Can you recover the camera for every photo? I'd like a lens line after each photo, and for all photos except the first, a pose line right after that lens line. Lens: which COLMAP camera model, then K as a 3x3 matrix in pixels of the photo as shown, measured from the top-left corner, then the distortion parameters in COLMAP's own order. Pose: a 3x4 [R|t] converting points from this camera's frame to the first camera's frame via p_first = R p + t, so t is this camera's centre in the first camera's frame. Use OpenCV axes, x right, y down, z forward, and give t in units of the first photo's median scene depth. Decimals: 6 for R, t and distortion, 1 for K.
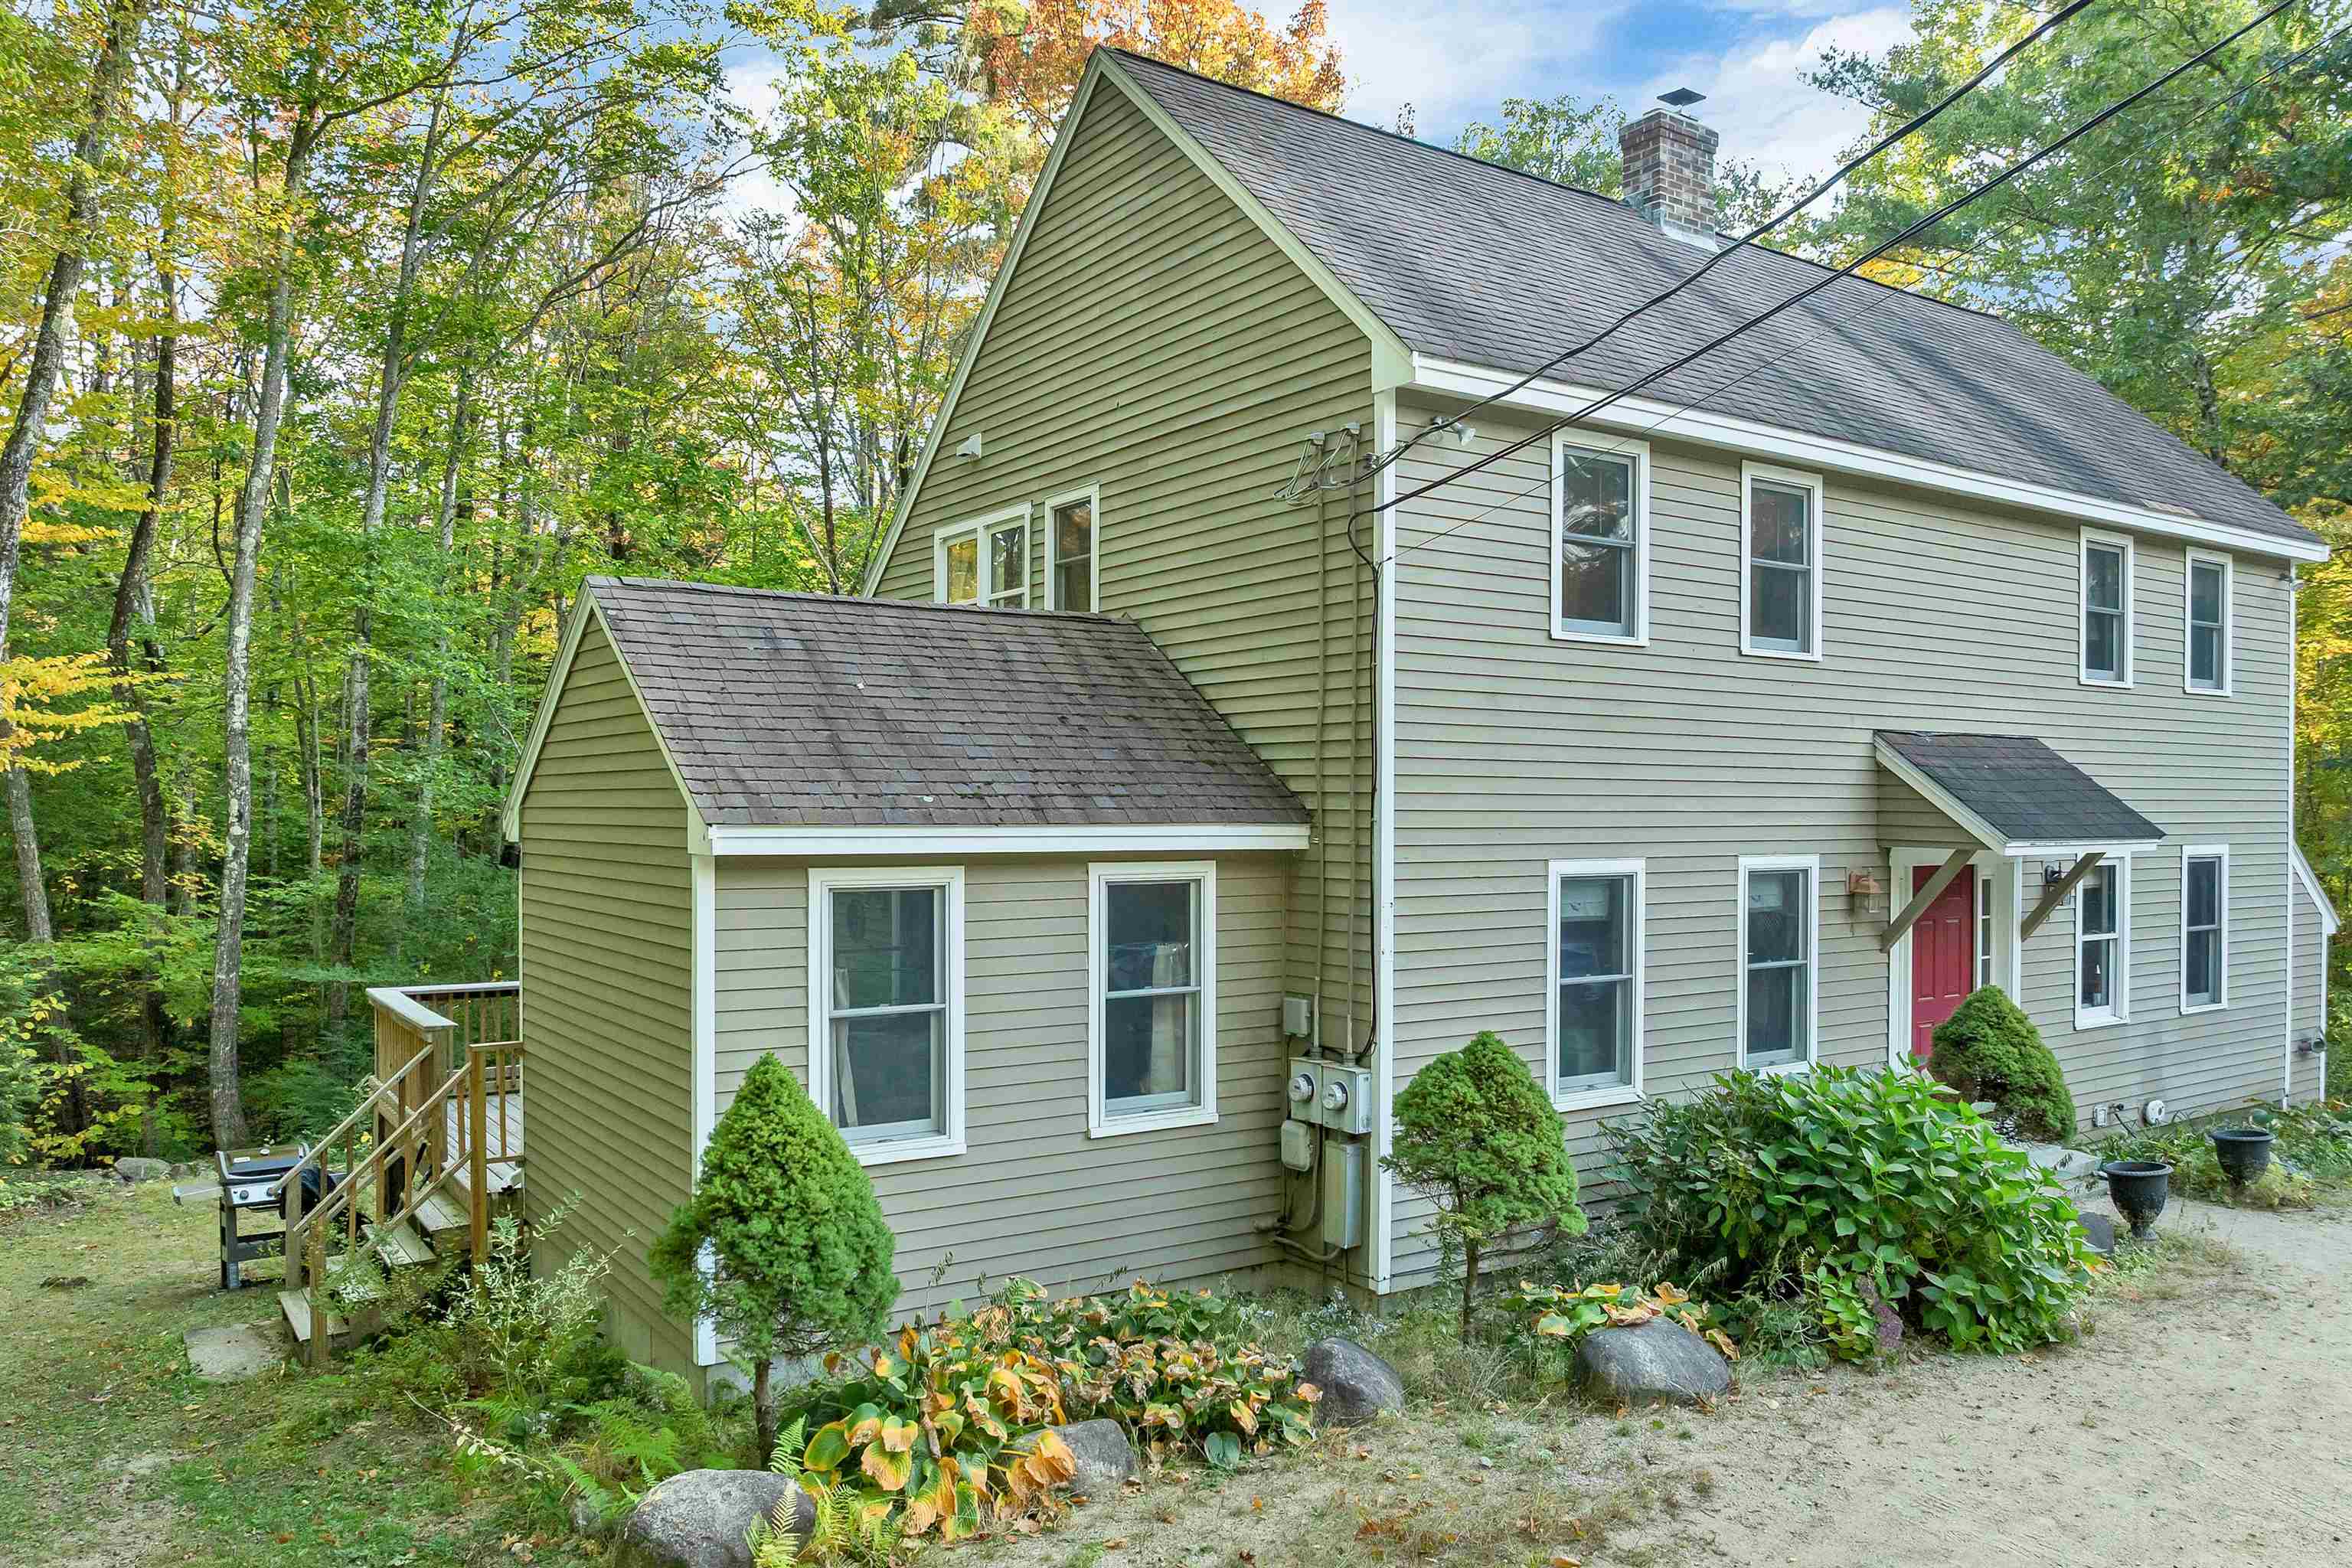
lens RADIAL K [[1698.2, 0, 1174.9], [0, 1698.2, 811.7], [0, 0, 1]] dist [-0.035925, -0.006998]
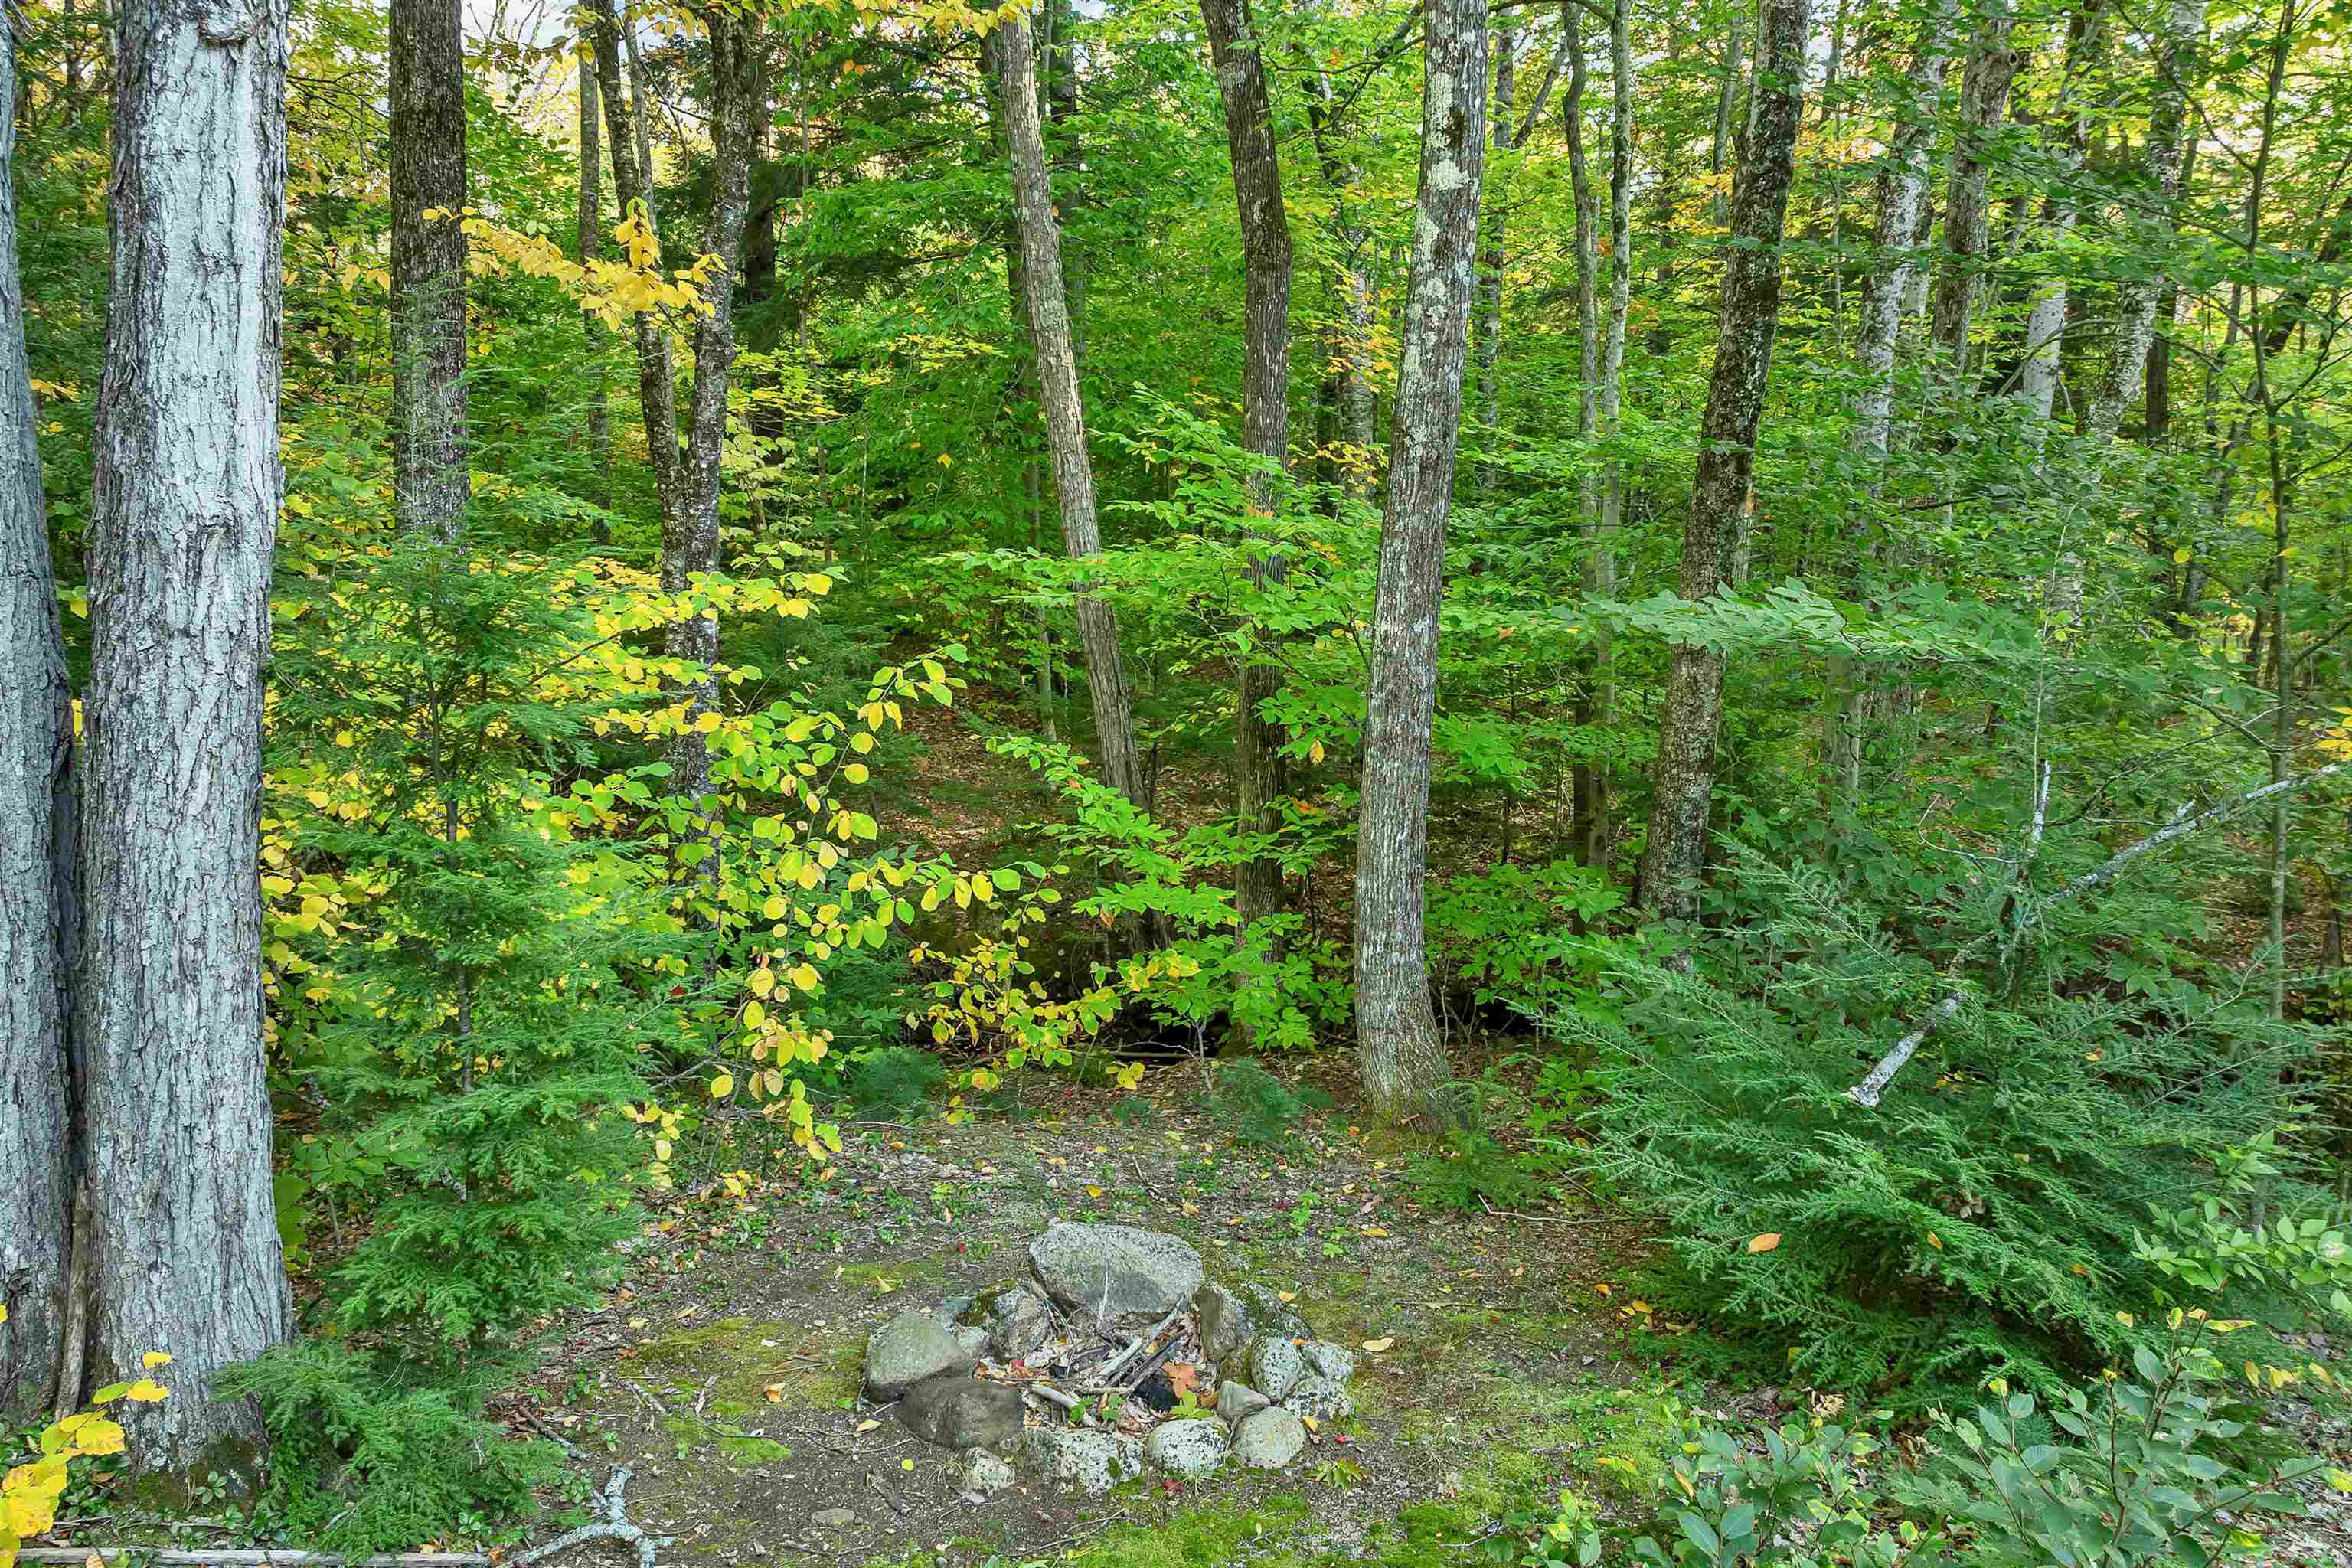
lens RADIAL K [[1698.2, 0, 1174.9], [0, 1698.2, 811.7], [0, 0, 1]] dist [-0.035925, -0.006998]
pose [[0.788673, 0.104565, -0.605856, -0.386999], [-0.001912, 0.985843, 0.167659, 0.076096], [0.614810, -0.131069, 0.777707, 0.692521]]
